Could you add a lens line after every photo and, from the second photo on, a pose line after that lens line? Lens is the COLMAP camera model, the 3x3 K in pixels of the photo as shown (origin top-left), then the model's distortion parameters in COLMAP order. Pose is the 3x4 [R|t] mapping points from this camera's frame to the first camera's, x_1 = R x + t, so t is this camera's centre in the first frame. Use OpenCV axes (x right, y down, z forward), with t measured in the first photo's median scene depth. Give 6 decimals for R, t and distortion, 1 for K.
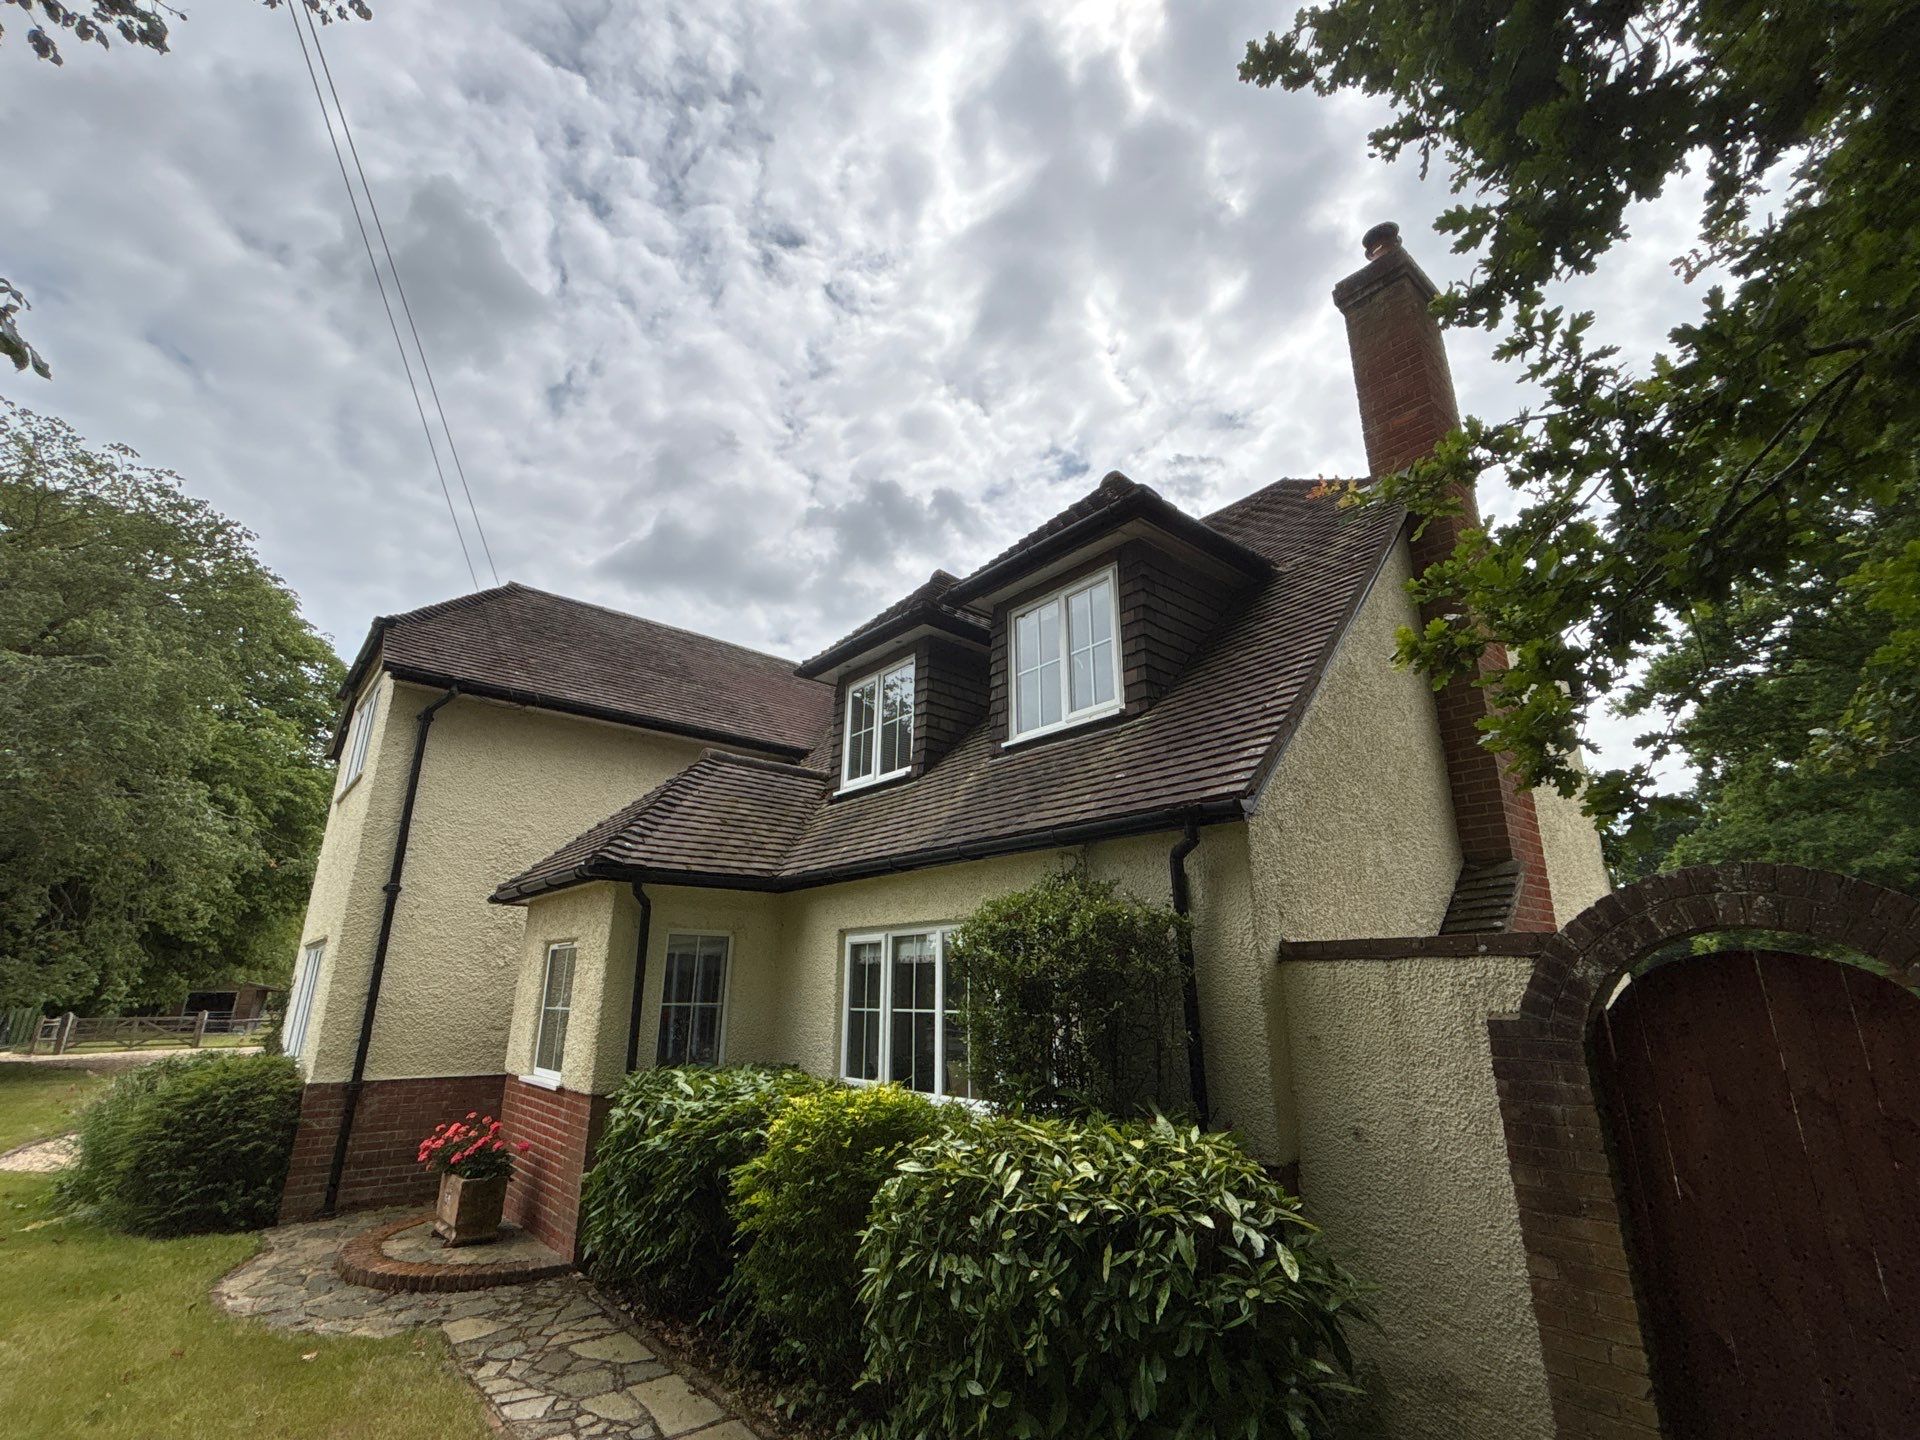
lens RADIAL K [[869.3, 0, 956.9], [0, 869.3, 730.7], [0, 0, 1]] dist [-0.002330, 0.008205]
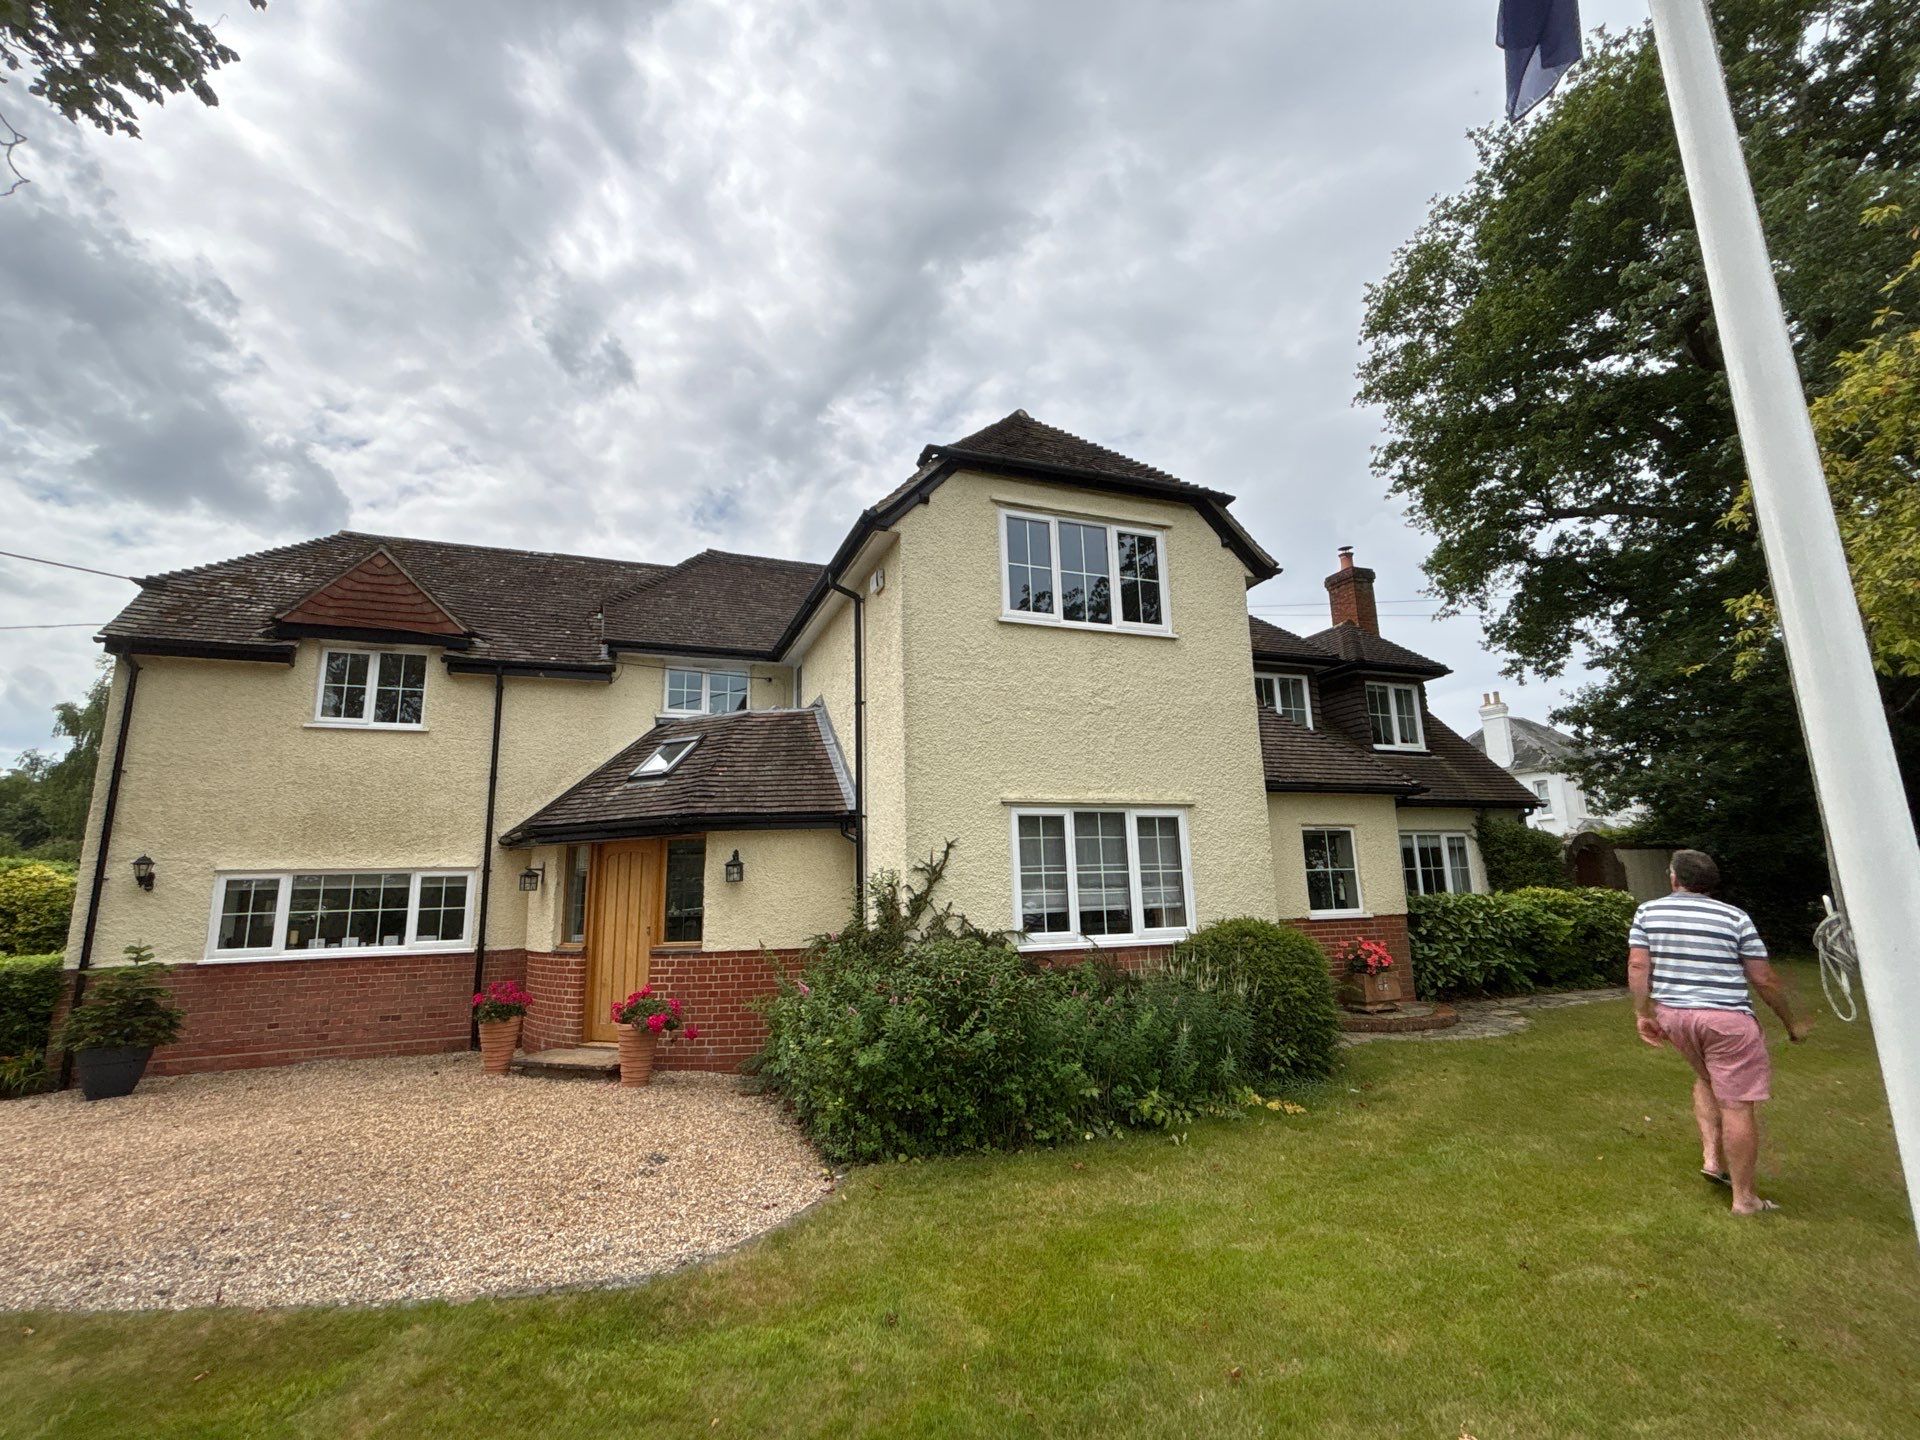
lens RADIAL K [[854.9, 0, 960.0], [0, 854.9, 720.0], [0, 0, 1]] dist [0.021899, -0.033476]
pose [[0.332084, 0.170148, 0.927777, -2.784999], [-0.248124, 0.964713, -0.088109, 0.480672], [-0.910030, -0.200945, 0.362583, 1.472519]]
